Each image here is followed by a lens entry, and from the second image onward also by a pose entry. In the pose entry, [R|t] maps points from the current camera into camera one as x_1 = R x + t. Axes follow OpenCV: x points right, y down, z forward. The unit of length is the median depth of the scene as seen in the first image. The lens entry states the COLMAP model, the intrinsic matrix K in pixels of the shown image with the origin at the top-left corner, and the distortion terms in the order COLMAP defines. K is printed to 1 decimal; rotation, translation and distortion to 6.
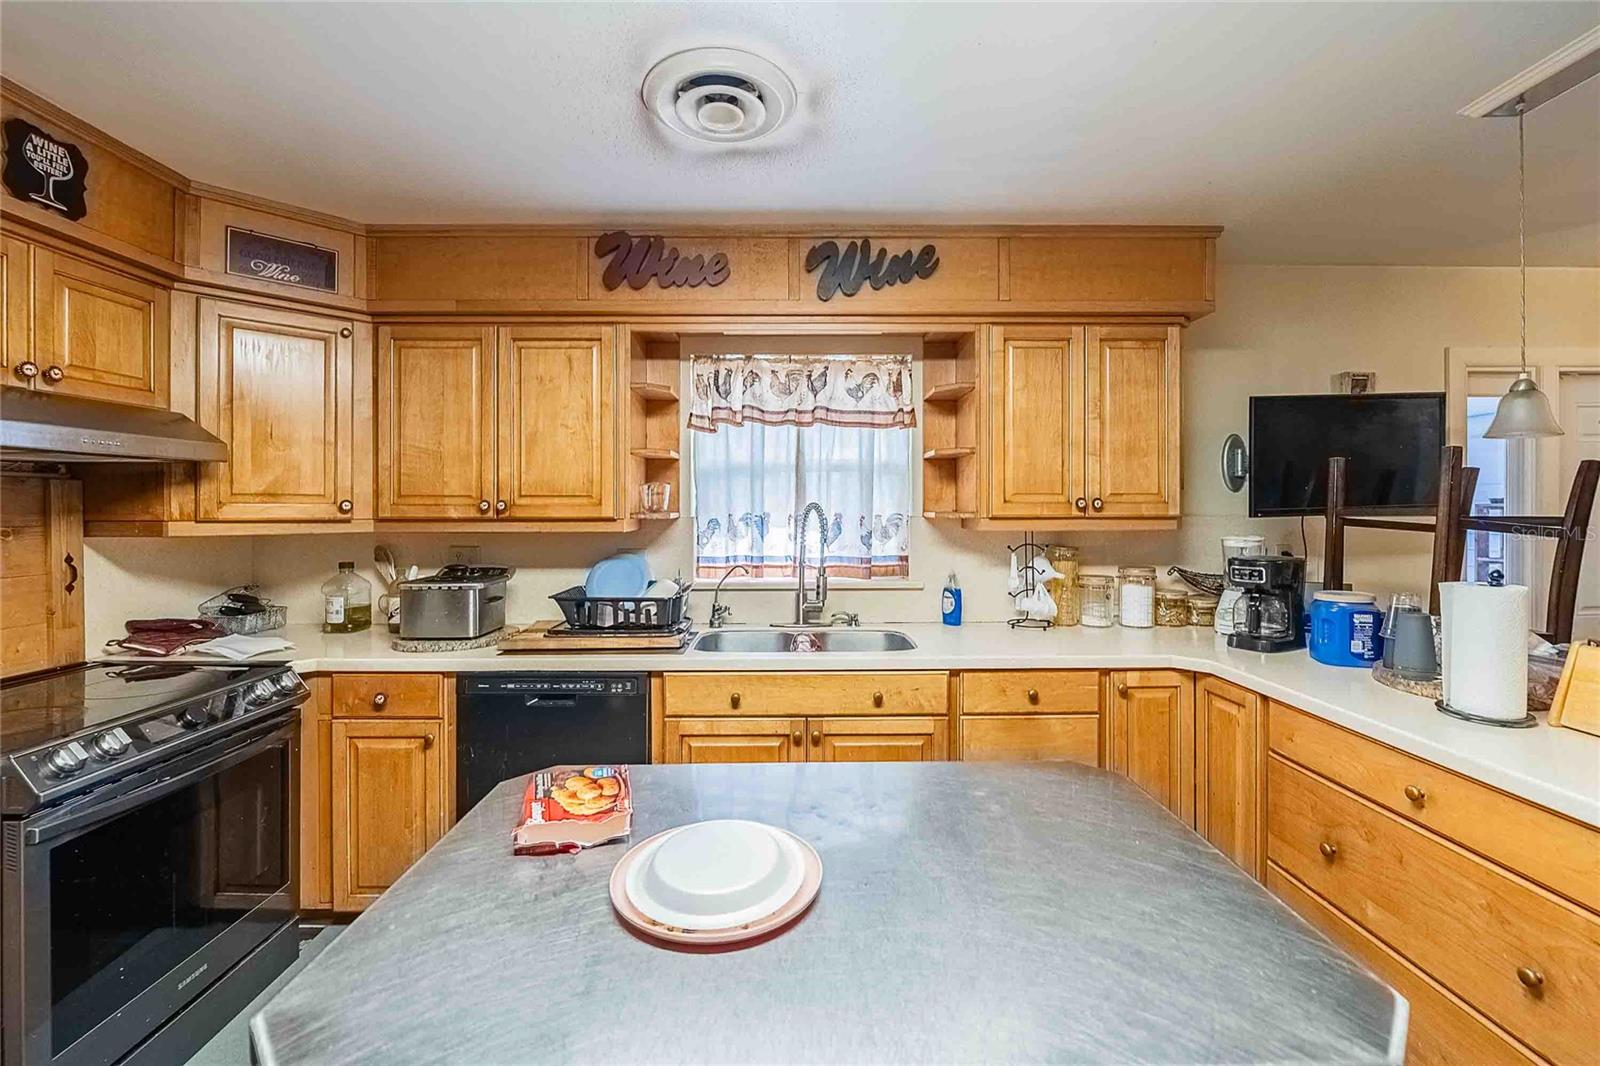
lens RADIAL K [[667.0, 0, 804.5], [0, 667.0, 507.2], [0, 0, 1]] dist [-0.010517, -0.002655]
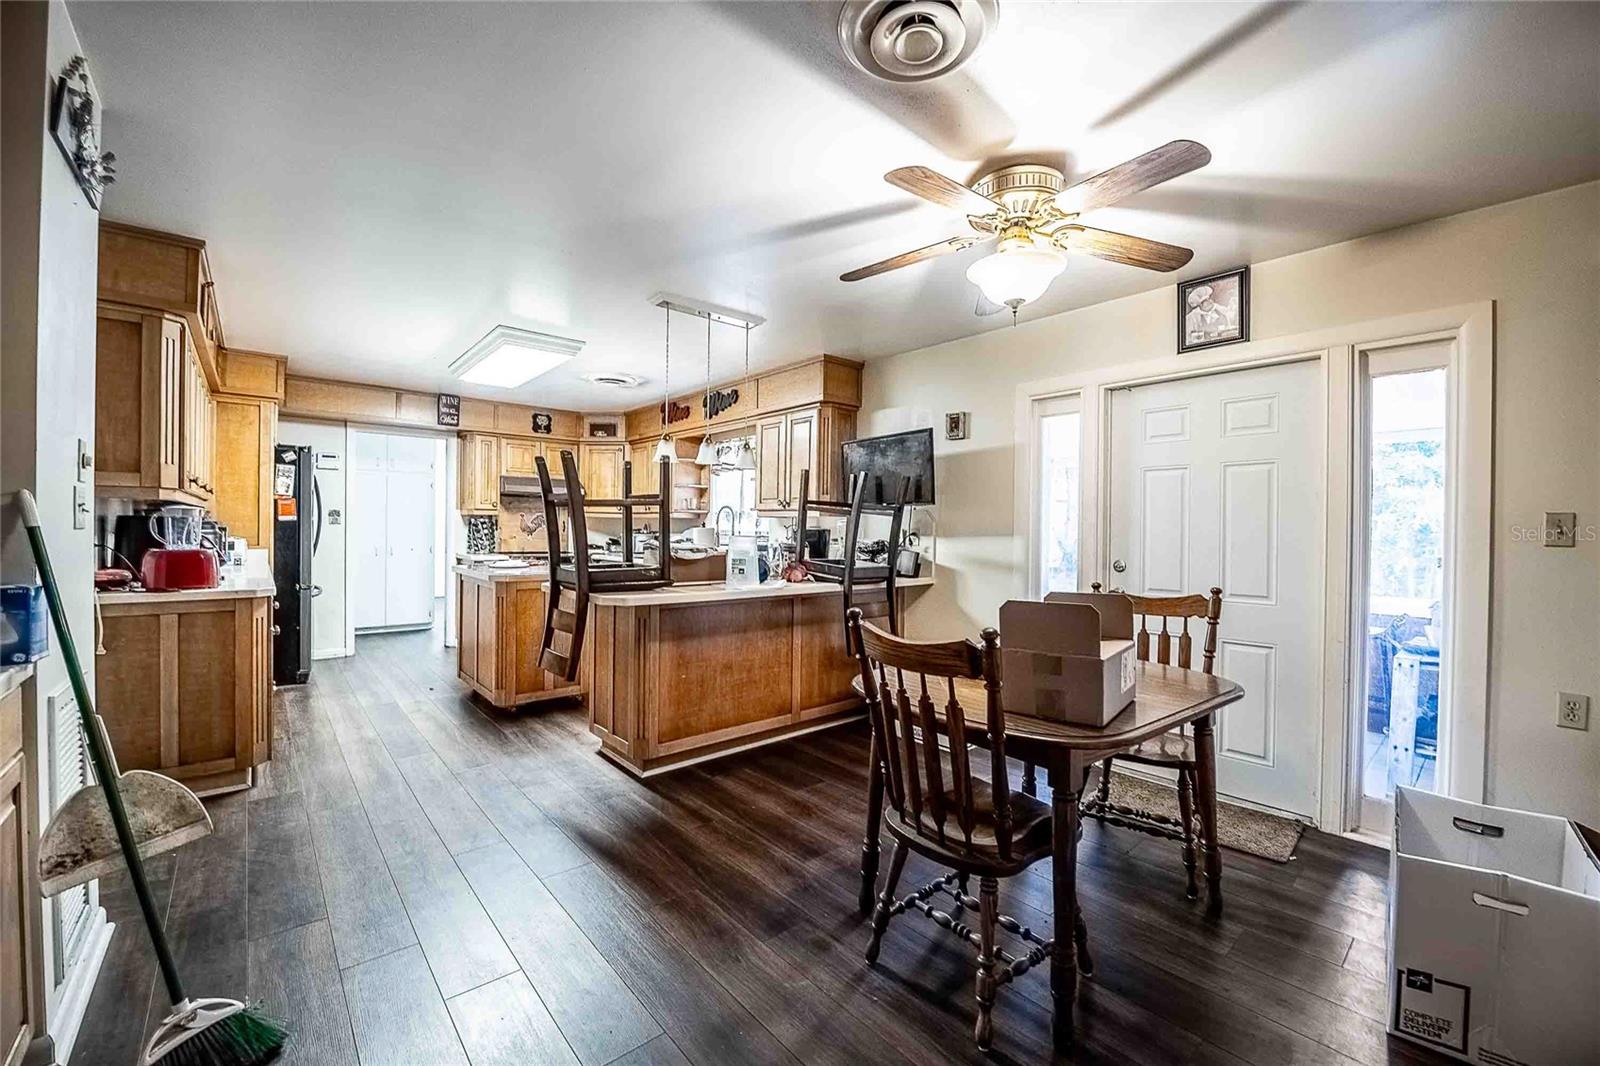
lens RADIAL K [[636.3, 0, 798.0], [0, 636.3, 529.9], [0, 0, 1]] dist [-0.016731, -0.000566]
pose [[0.638922, 0.016074, -0.769104, 1.960464], [-0.016075, 0.999842, 0.007543, 0.060723], [0.769104, 0.007544, 0.639079, -0.198172]]
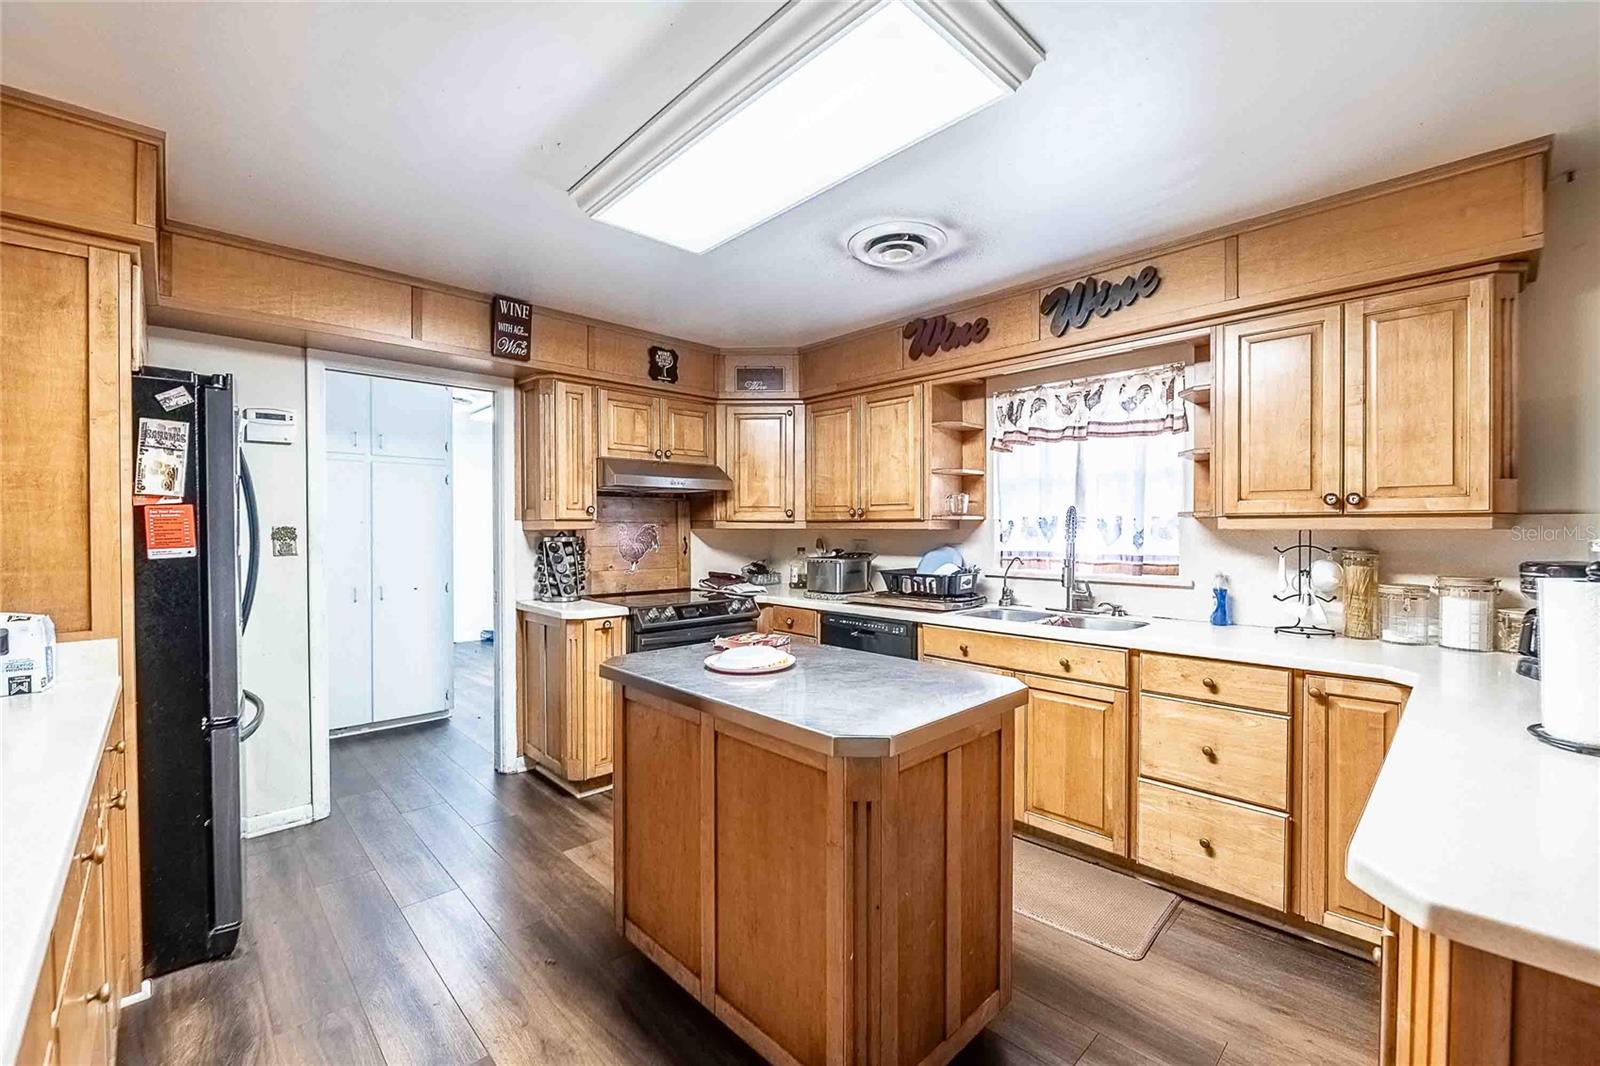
lens RADIAL K [[656.4, 0, 801.8], [0, 656.4, 532.7], [0, 0, 1]] dist [-0.016630, -0.002390]
pose [[0.681504, 0.007896, -0.731772, 0.570791], [-0.000211, 0.999944, 0.010593, 0.030558], [0.731815, -0.007065, 0.681467, -0.142237]]
